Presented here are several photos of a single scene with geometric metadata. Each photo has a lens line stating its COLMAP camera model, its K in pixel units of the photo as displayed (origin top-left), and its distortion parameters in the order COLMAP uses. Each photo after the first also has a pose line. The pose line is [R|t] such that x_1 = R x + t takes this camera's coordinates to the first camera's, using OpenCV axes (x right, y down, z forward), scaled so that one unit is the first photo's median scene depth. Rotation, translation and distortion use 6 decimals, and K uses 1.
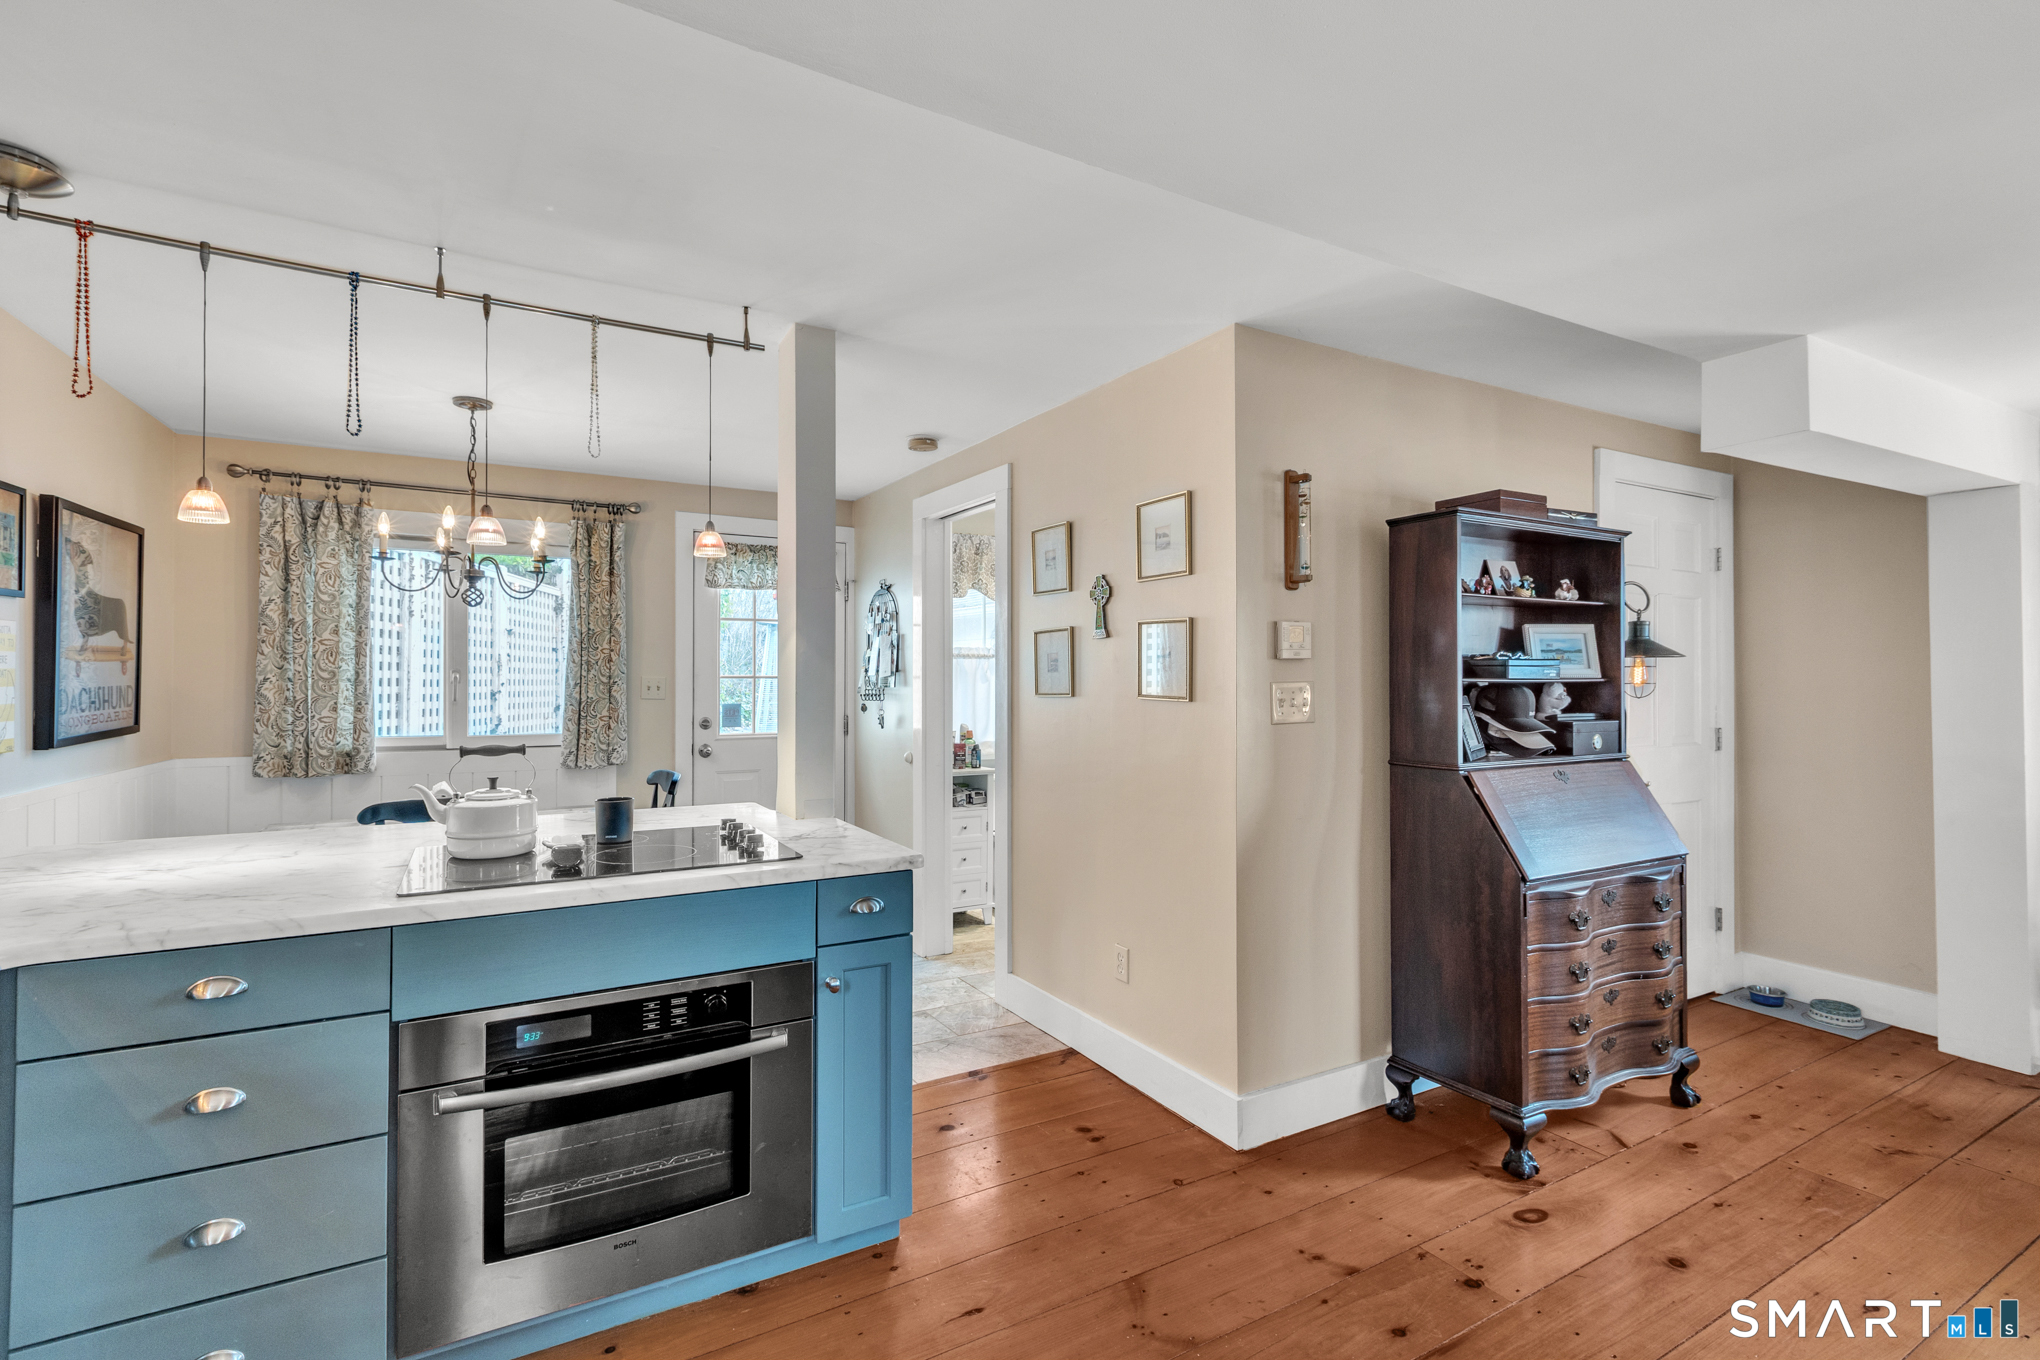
lens RADIAL K [[952.4, 0, 1021.4], [0, 952.4, 669.9], [0, 0, 1]] dist [0.001910, 0.000439]
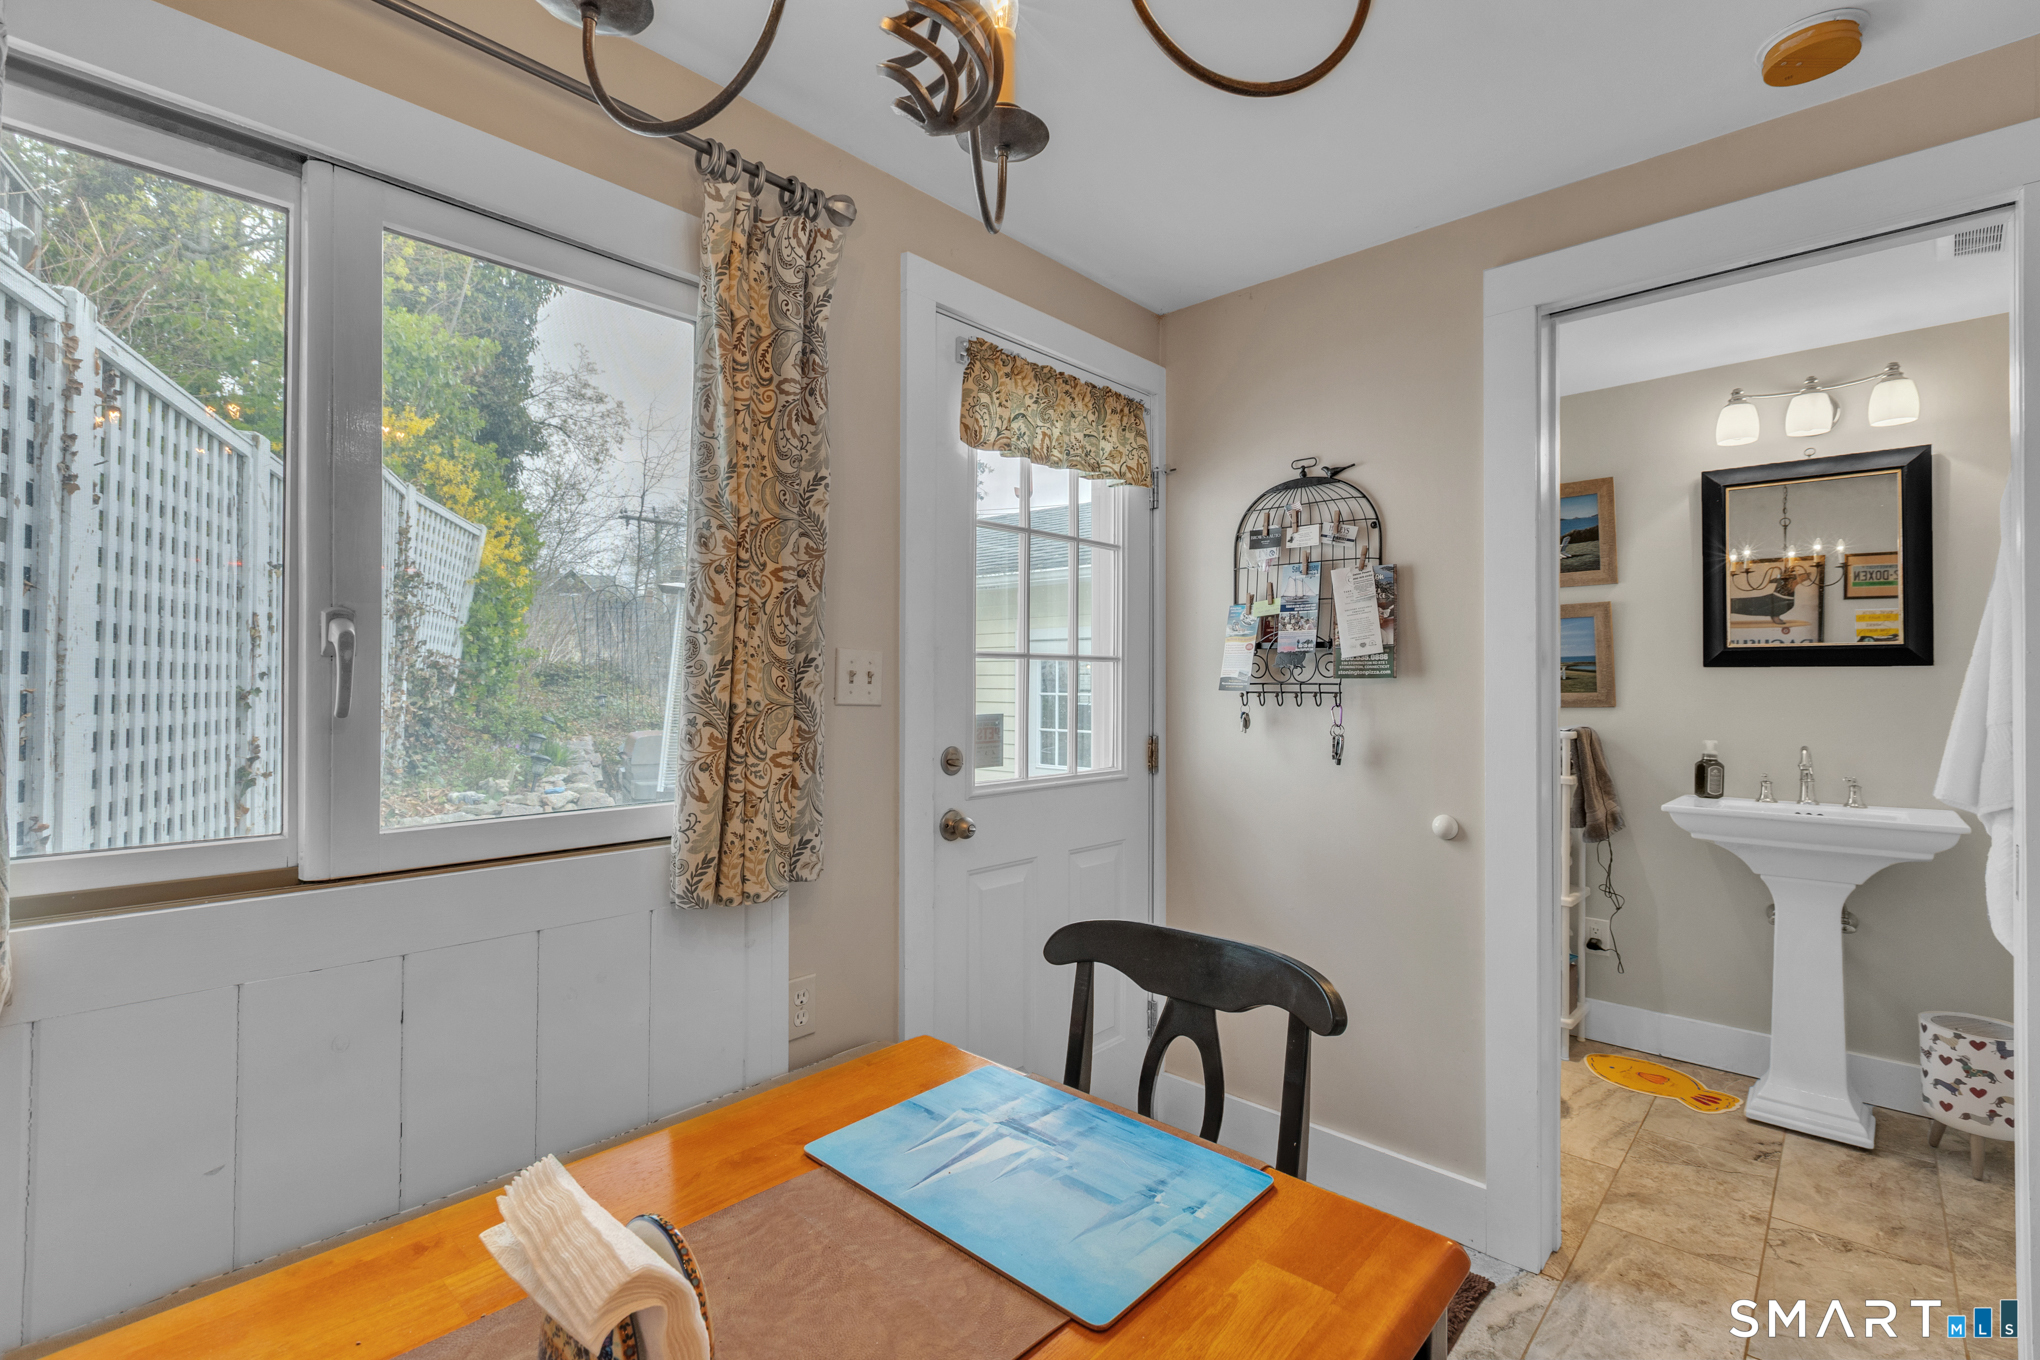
lens RADIAL K [[909.5, 0, 1020.1], [0, 909.5, 675.1], [0, 0, 1]] dist [0.001801, 0.000042]
pose [[0.957649, 0.003360, 0.287919, -0.436119], [-0.004426, 0.999986, 0.003053, 0.016723], [-0.287904, -0.004198, 0.957650, 0.620481]]
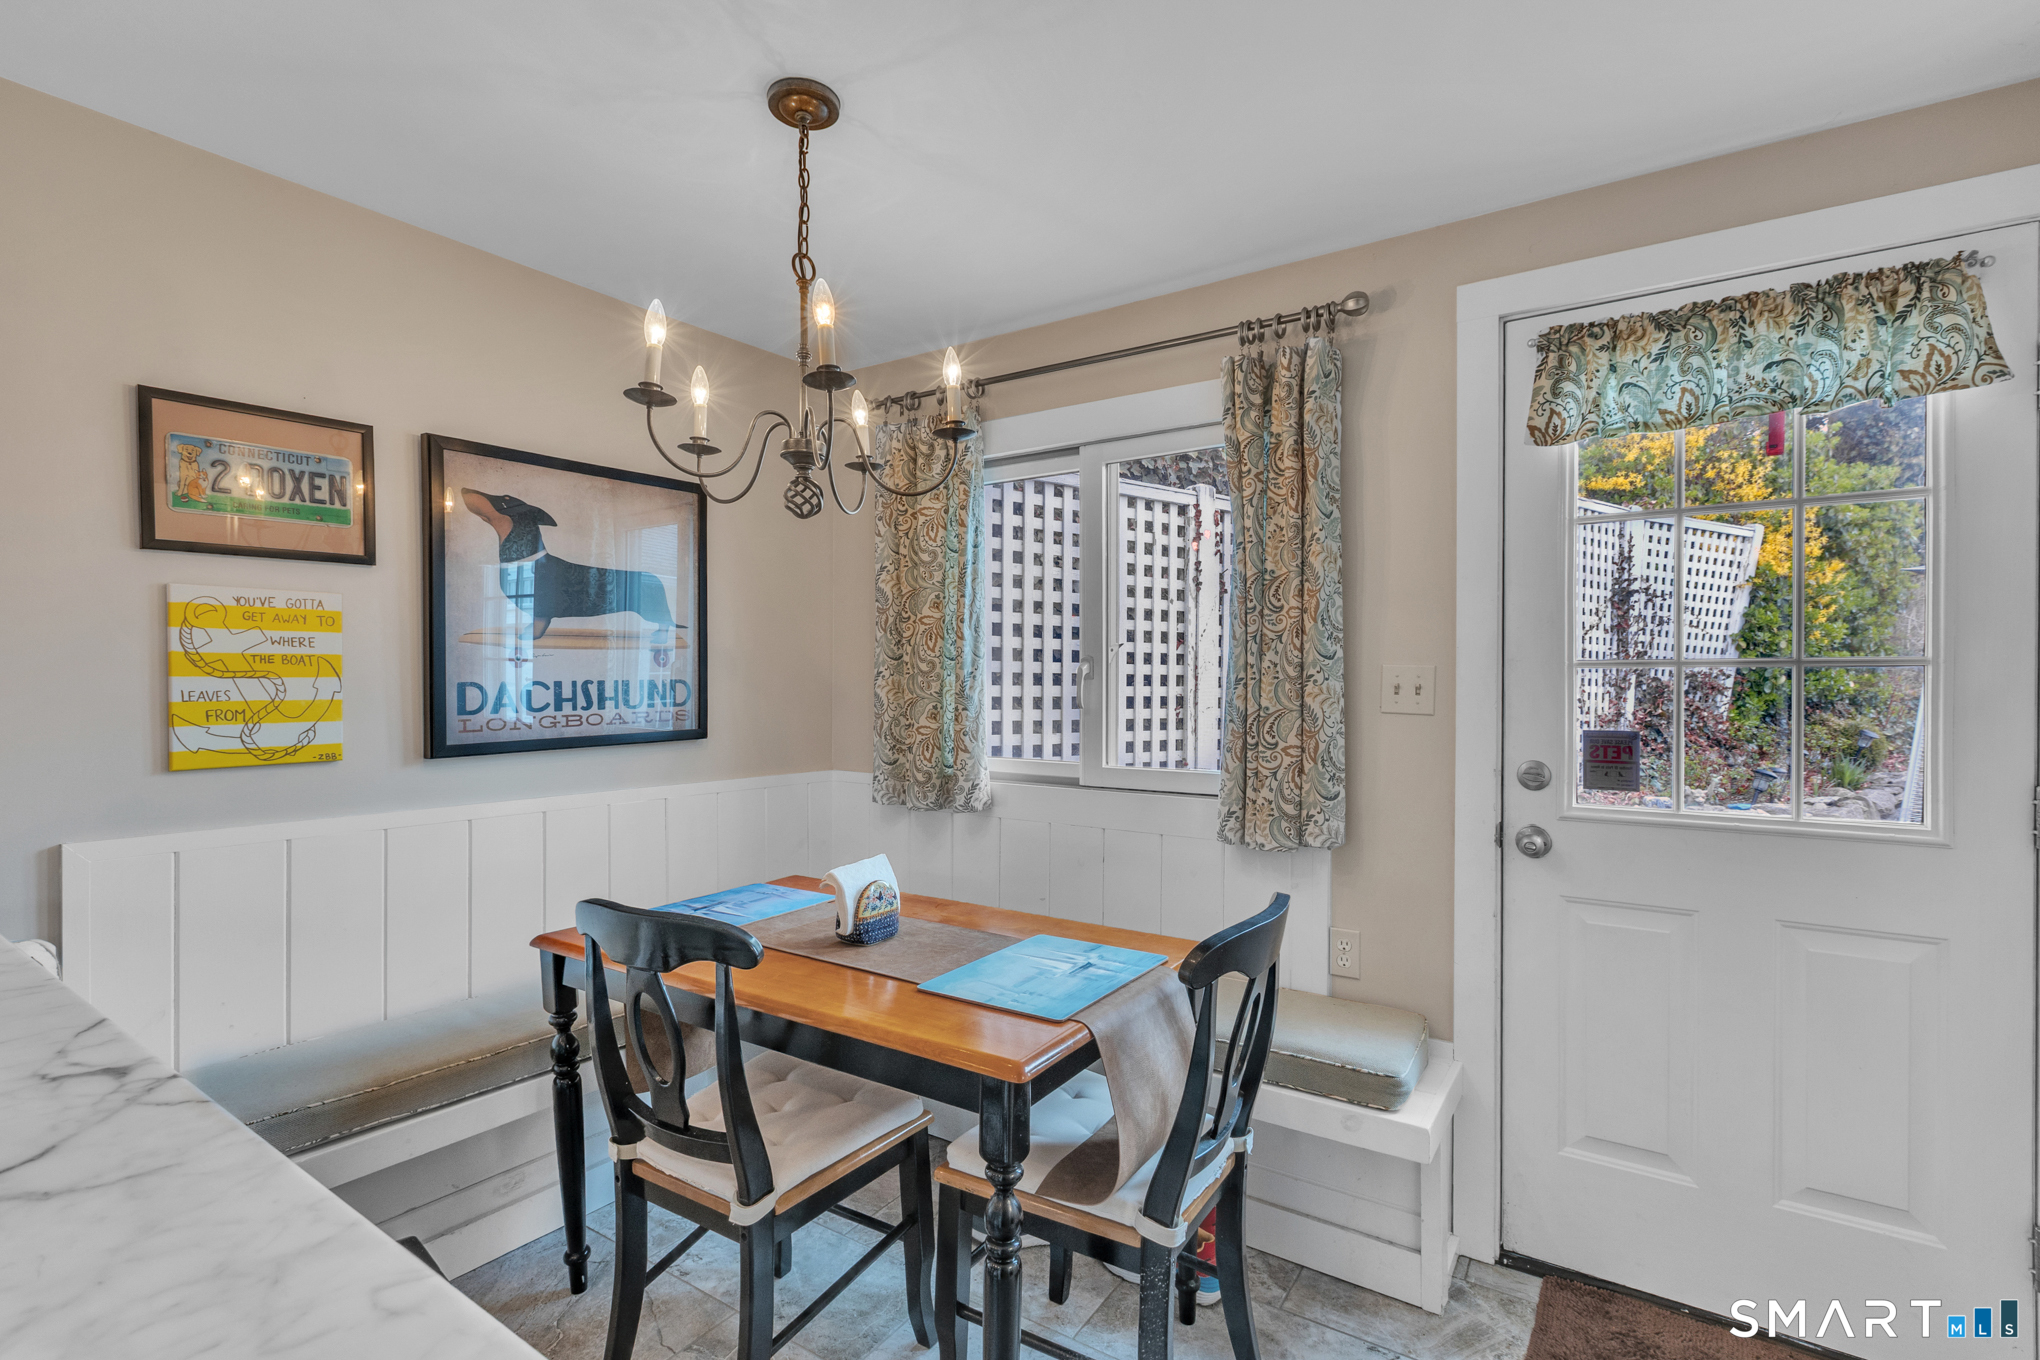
lens RADIAL K [[933.9, 0, 1020.0], [0, 933.9, 680.0], [0, 0, 1]] dist [-0.000157, -0.000166]
pose [[0.438865, -0.003849, -0.898545, -0.067215], [0.007077, 0.999975, -0.000827, 0.013655], [0.898525, -0.005996, 0.438881, 0.644424]]
